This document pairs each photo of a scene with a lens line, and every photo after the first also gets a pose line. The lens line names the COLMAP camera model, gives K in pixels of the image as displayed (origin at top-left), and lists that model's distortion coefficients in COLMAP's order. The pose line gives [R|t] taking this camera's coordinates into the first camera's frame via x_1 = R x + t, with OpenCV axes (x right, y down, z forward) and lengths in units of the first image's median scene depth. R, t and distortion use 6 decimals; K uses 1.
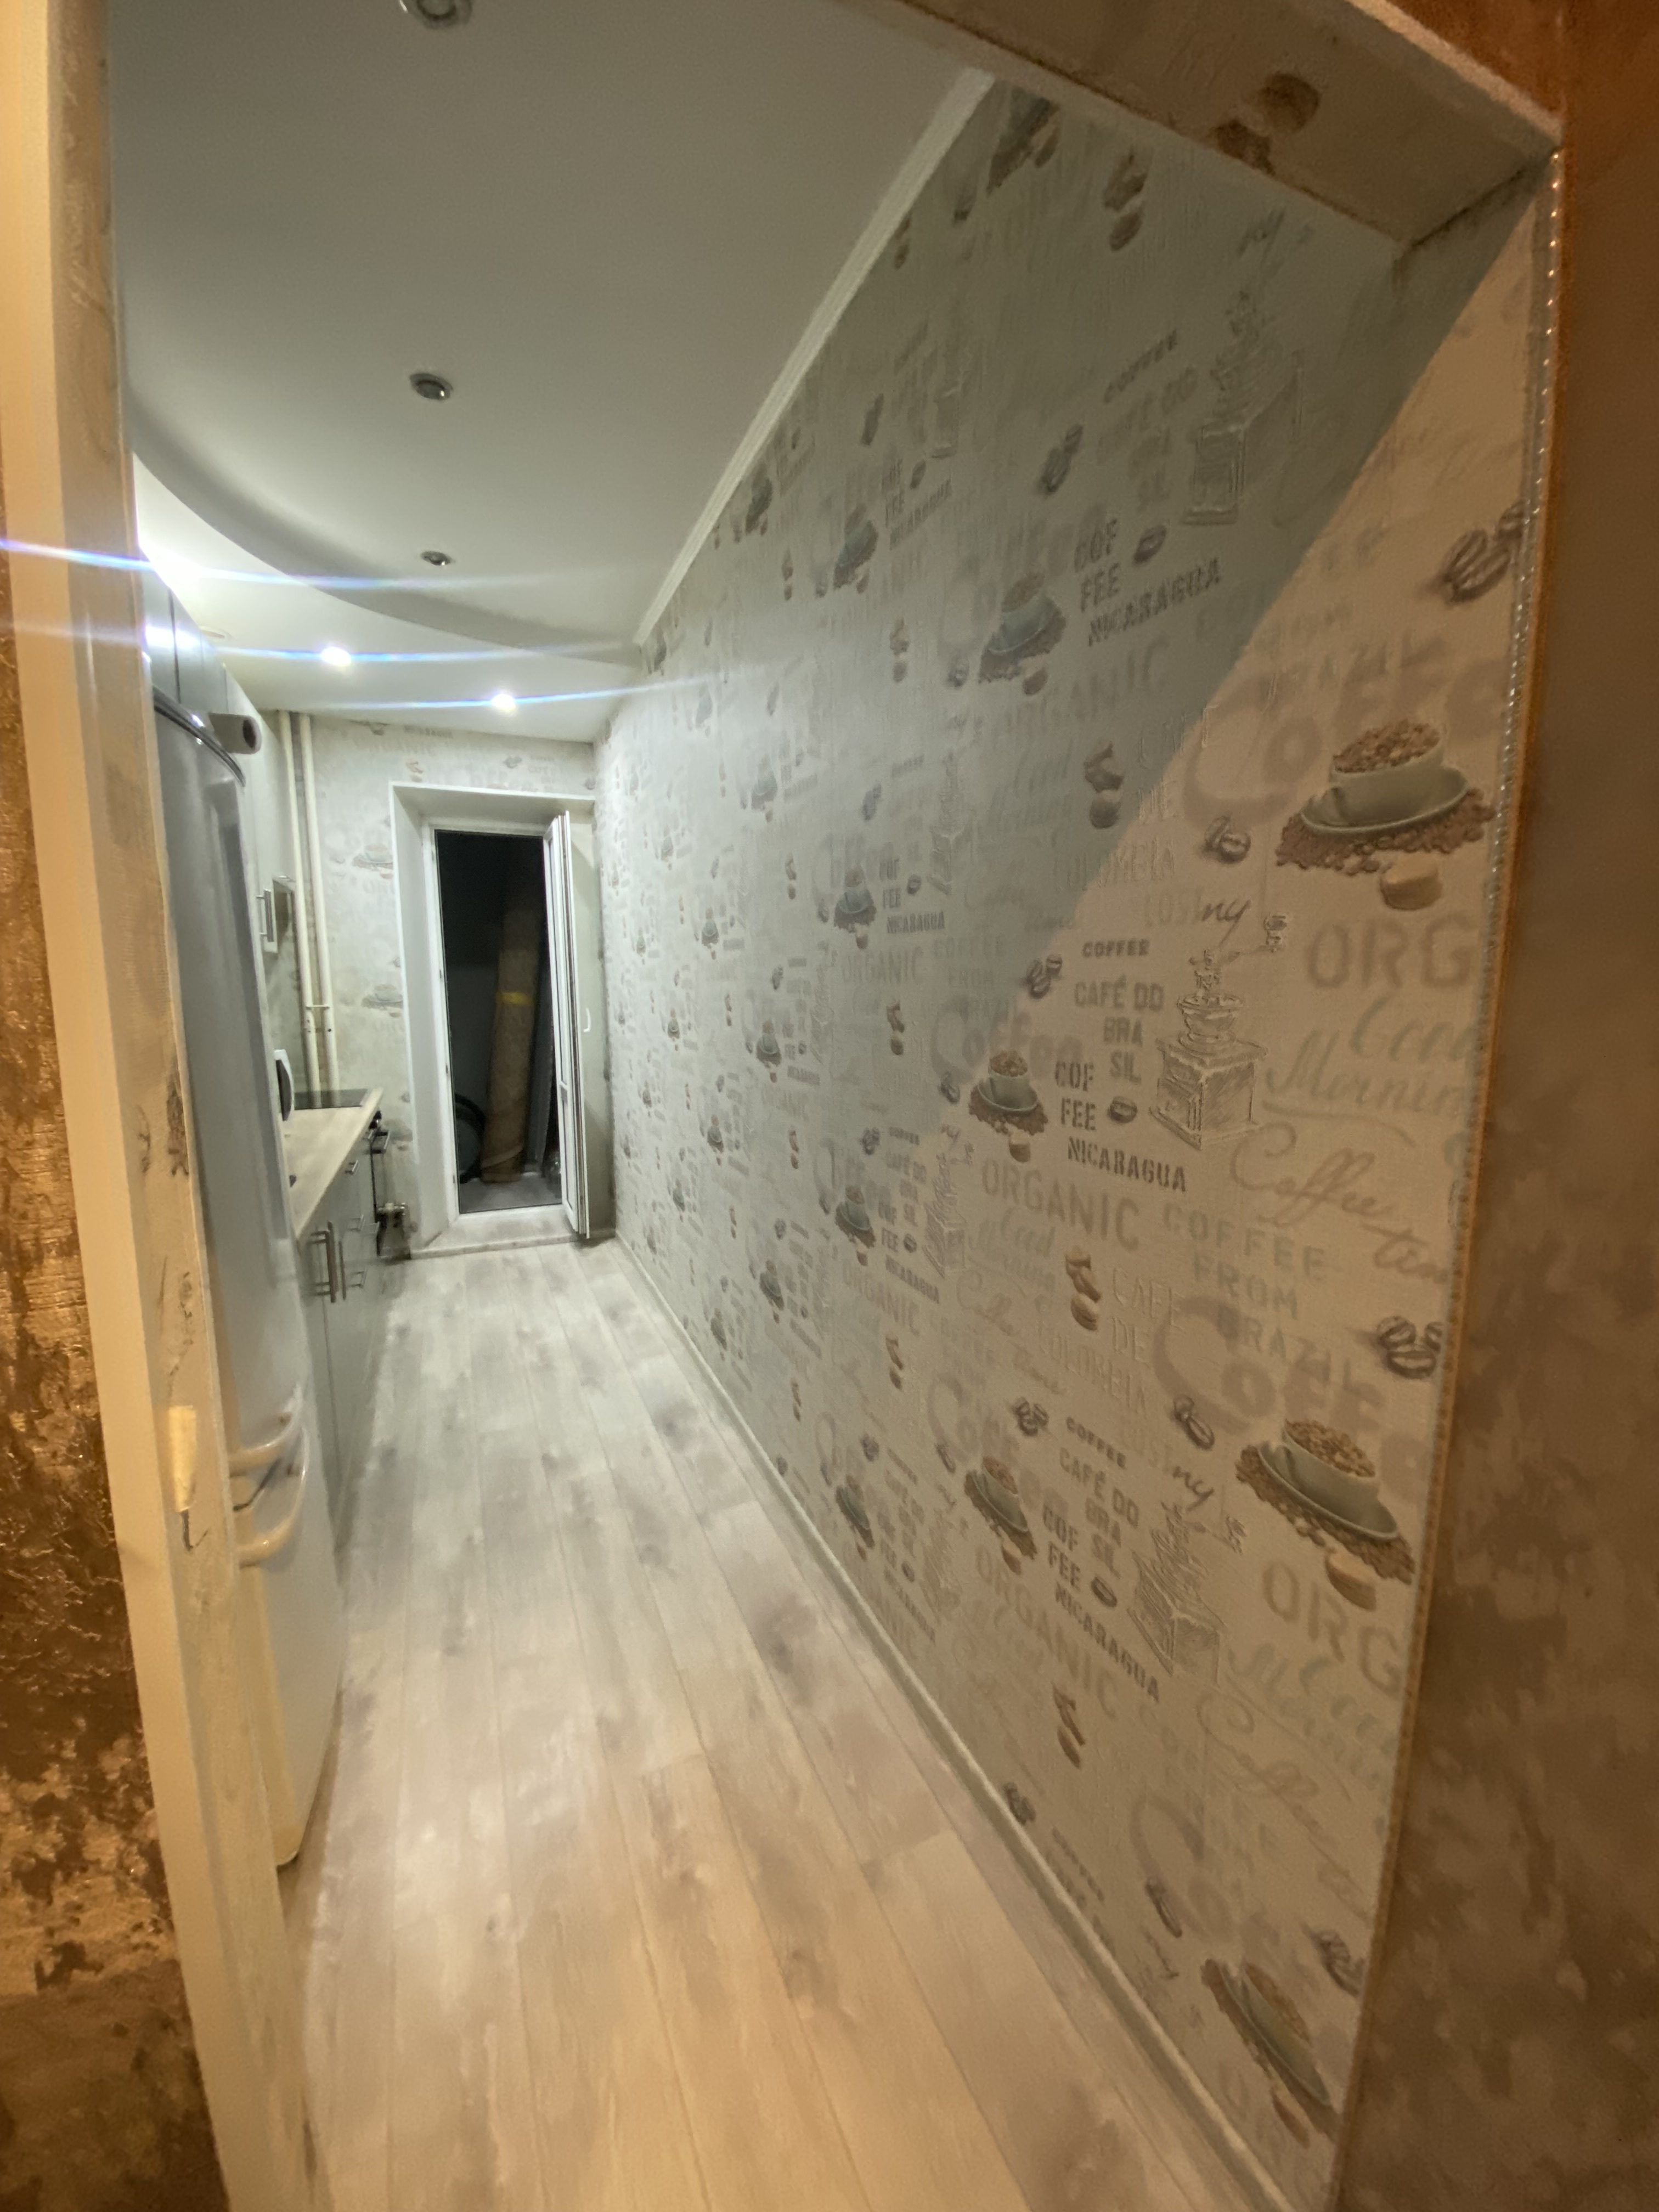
lens RADIAL K [[889.0, 0, 822.1], [0, 889.0, 1106.8], [0, 0, 1]] dist [0.015572, -0.018086]
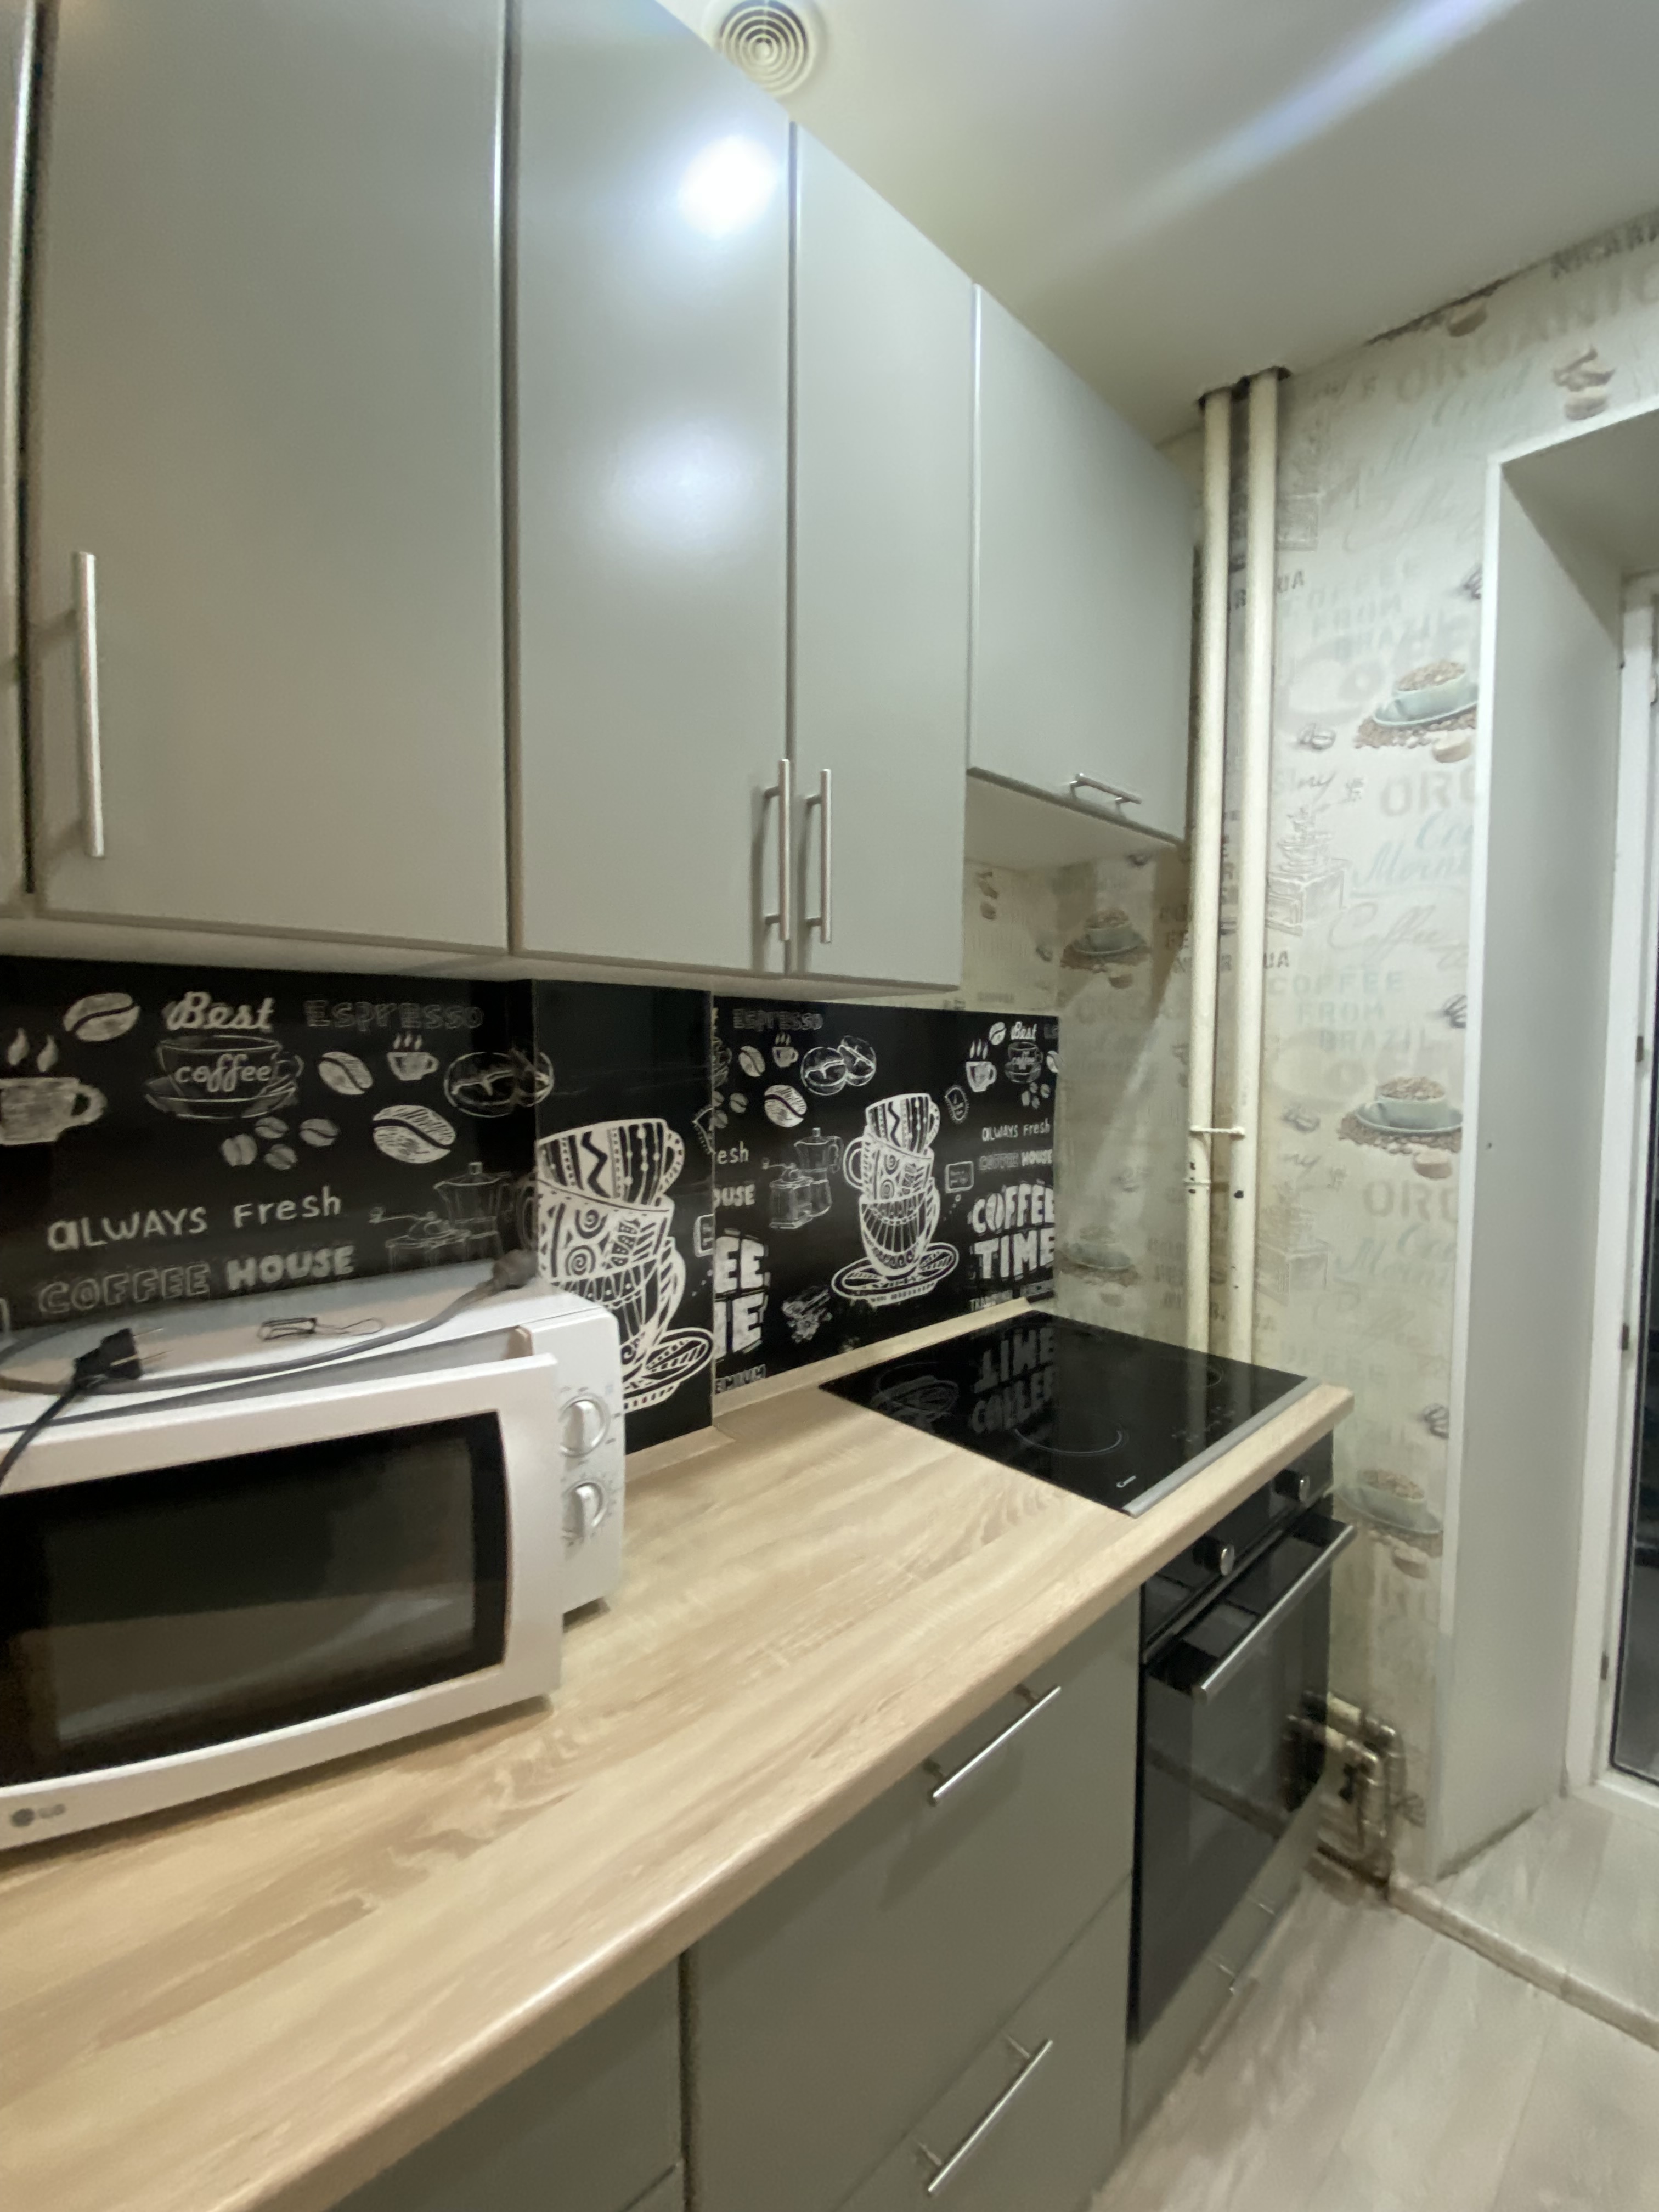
lens RADIAL K [[889.0, 0, 842.8], [0, 889.0, 1103.6], [0, 0, 1]] dist [0.015572, -0.018086]
pose [[0.351143, 0.053076, -0.934816, -0.404387], [-0.138833, 0.990307, 0.004078, -0.161160], [0.925972, 0.128351, 0.355108, 1.105941]]
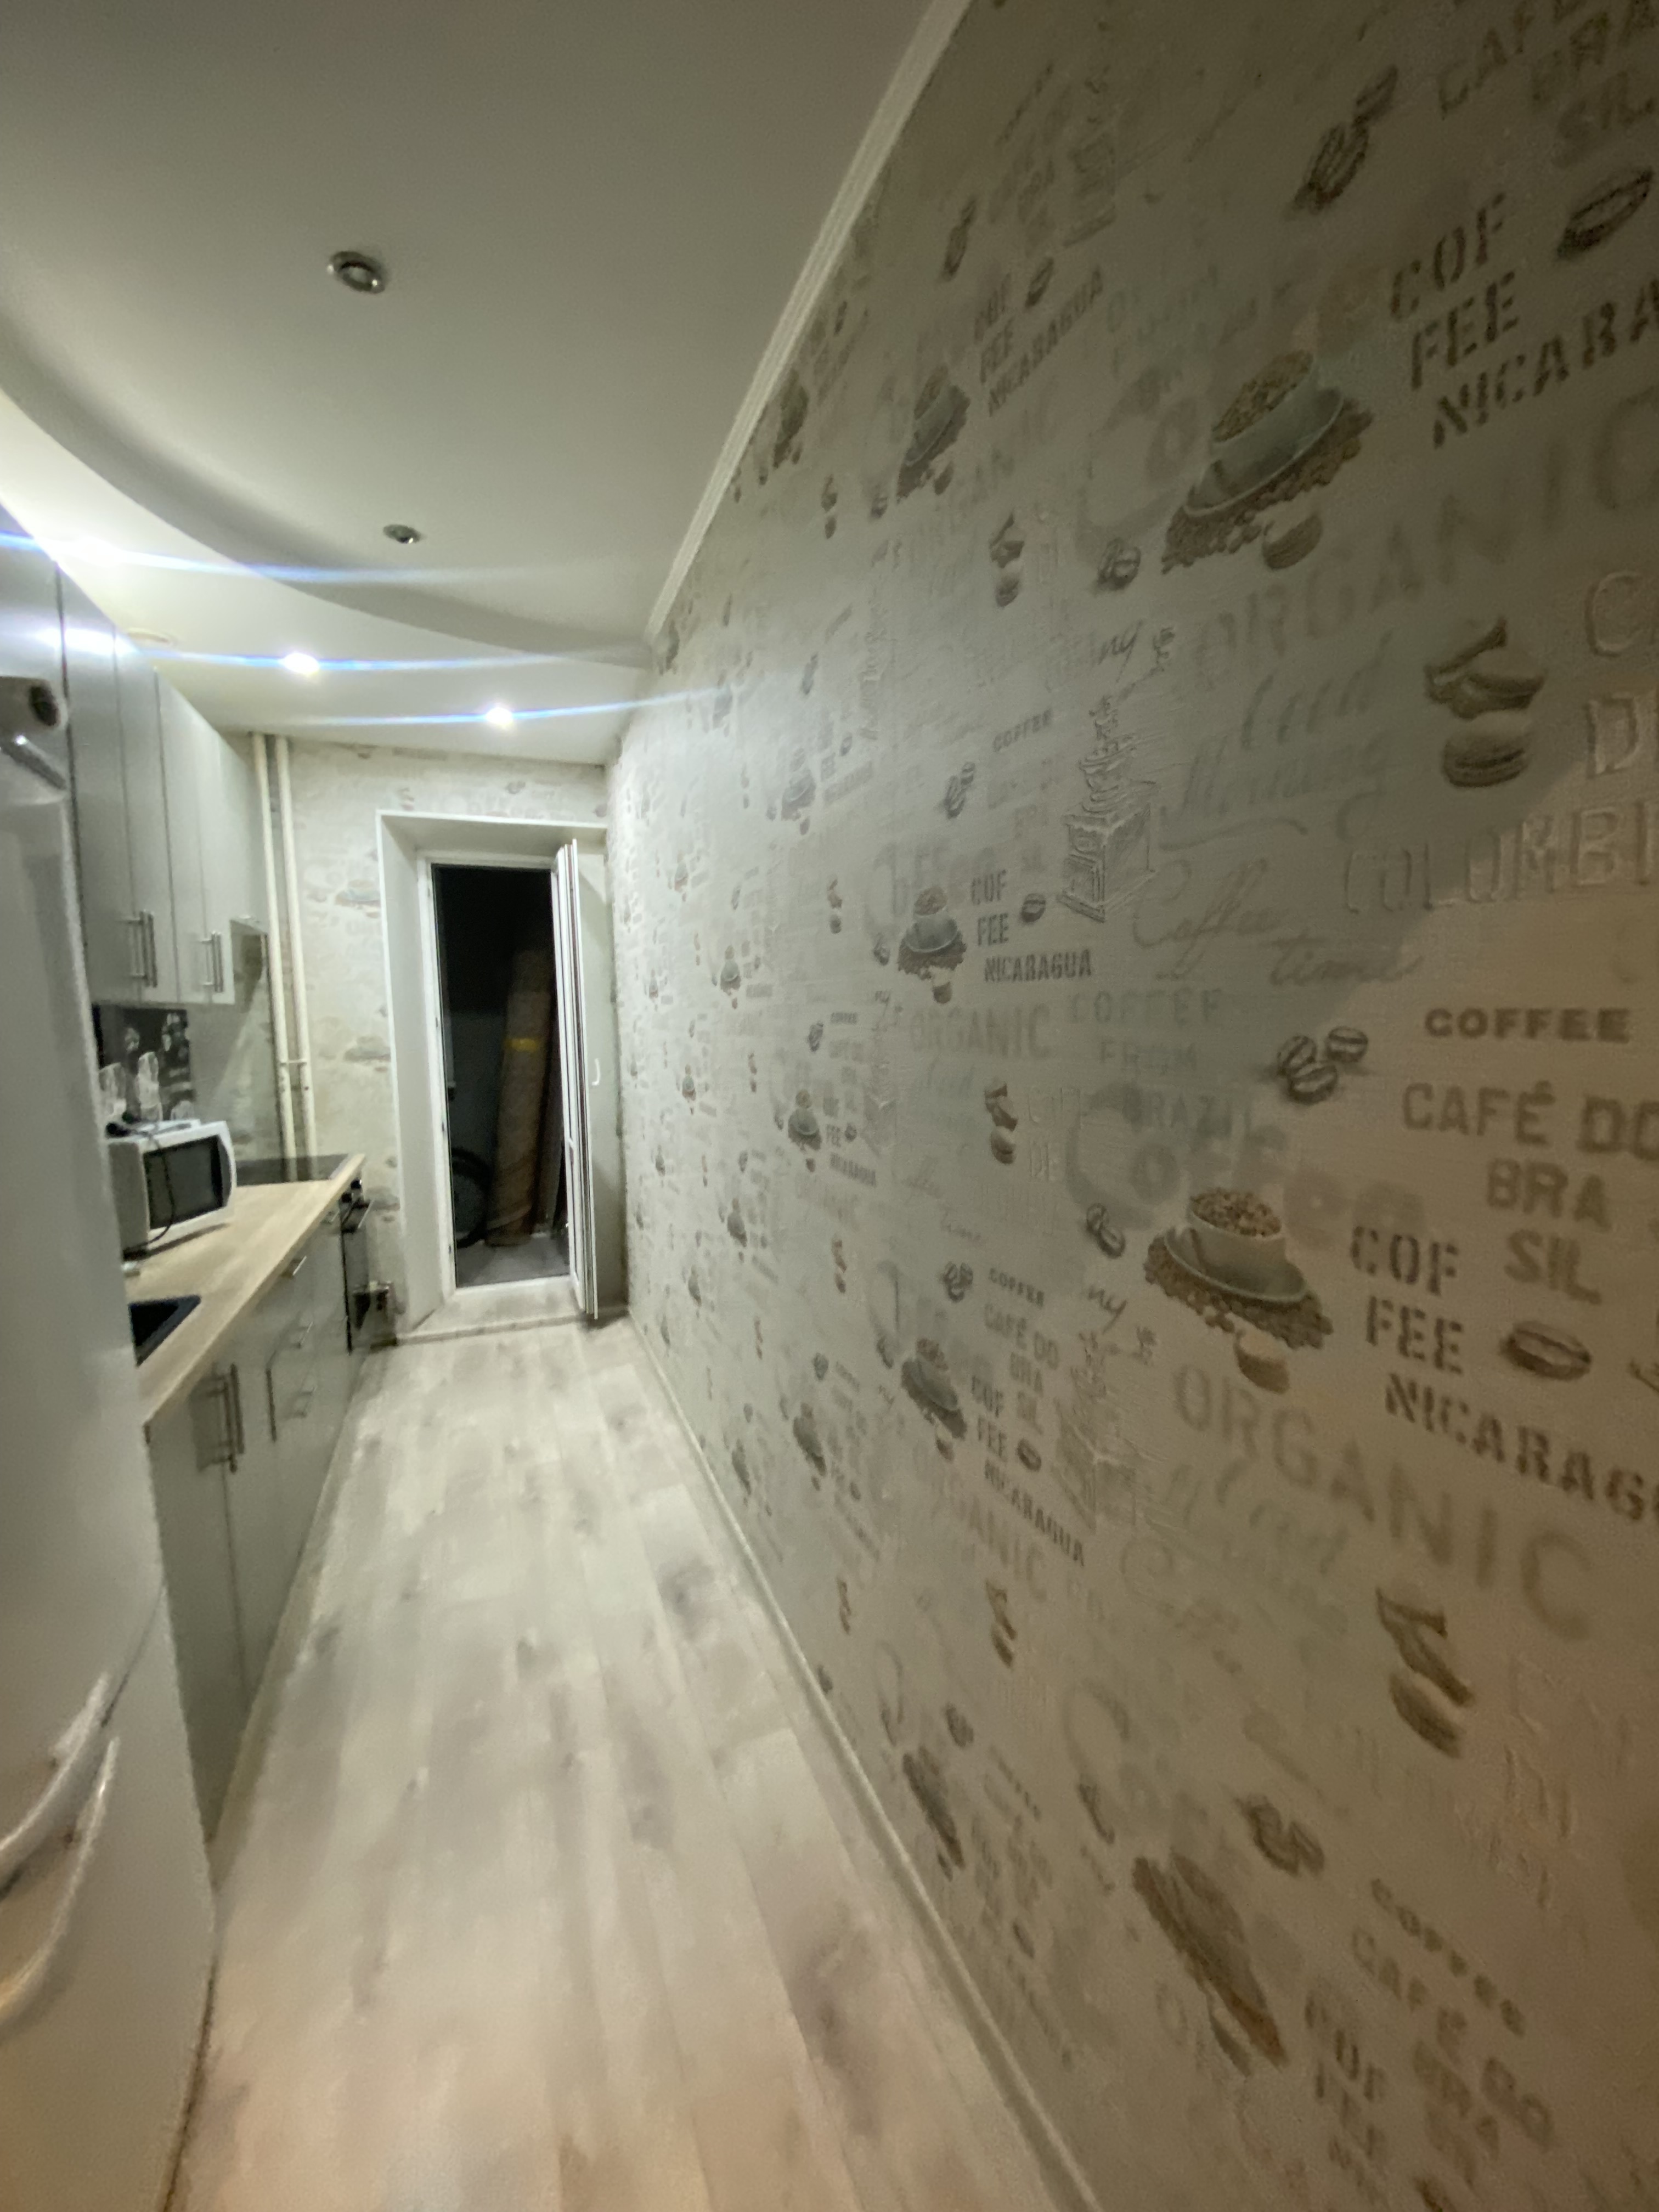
lens RADIAL K [[889.0, 0, 800.5], [0, 889.0, 1107.9], [0, 0, 1]] dist [0.015572, -0.018086]
pose [[0.998536, -0.005841, -0.053766, -0.021298], [0.003978, 0.999390, -0.034684, -0.052840], [0.053936, 0.034419, 0.997951, 0.221987]]
